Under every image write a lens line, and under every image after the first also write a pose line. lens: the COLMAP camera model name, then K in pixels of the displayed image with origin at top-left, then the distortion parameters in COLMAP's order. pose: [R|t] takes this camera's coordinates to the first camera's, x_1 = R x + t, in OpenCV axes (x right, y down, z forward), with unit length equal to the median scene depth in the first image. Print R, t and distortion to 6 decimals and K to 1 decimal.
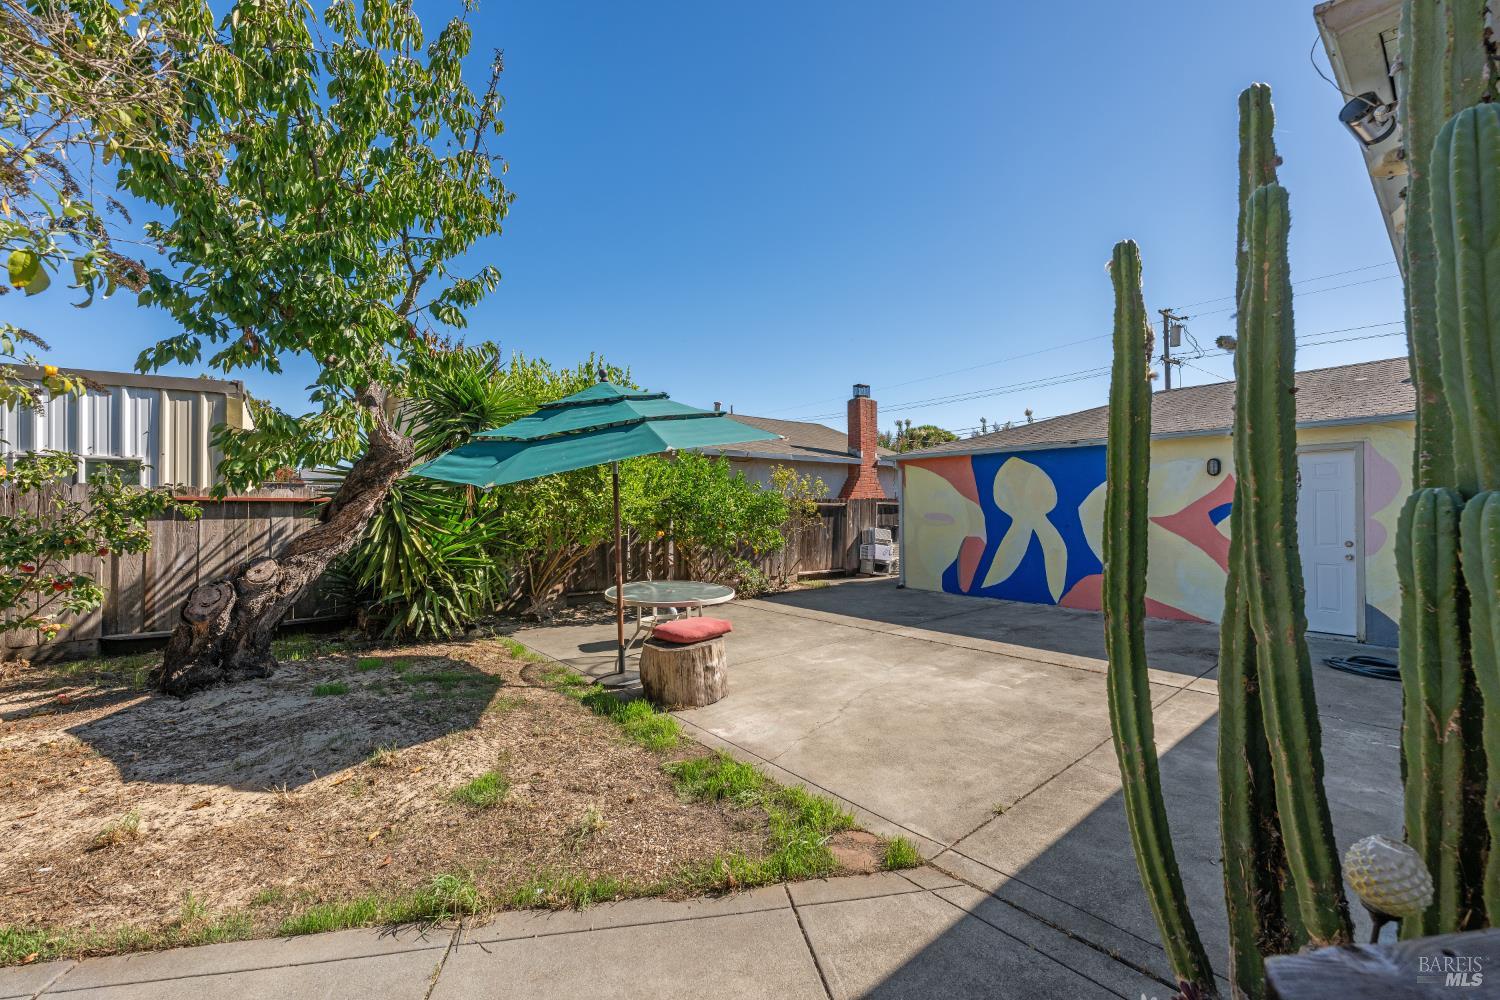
lens RADIAL K [[596.5, 0, 751.5], [0, 596.5, 499.3], [0, 0, 1]] dist [0.000091, -0.000977]
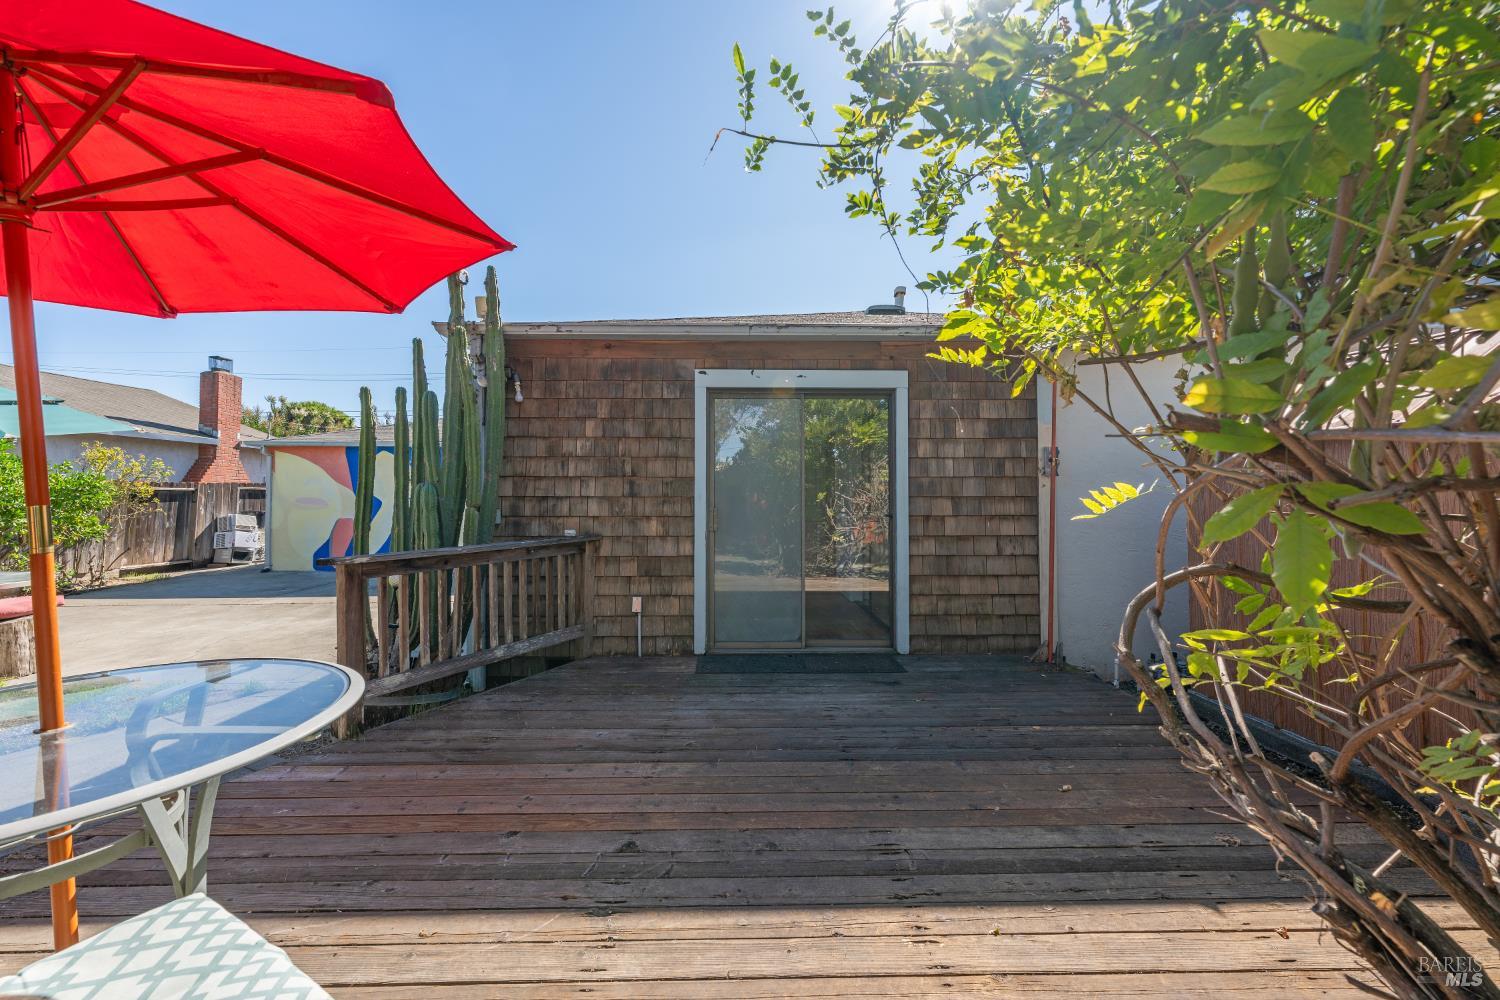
lens RADIAL K [[596.5, 0, 735.6], [0, 596.5, 478.5], [0, 0, 1]] dist [0.000091, -0.000977]
pose [[0.619116, 0.025357, 0.784890, -0.048200], [-0.014421, 0.999677, -0.020921, -0.000296], [-0.785167, 0.001634, 0.619282, -0.222894]]
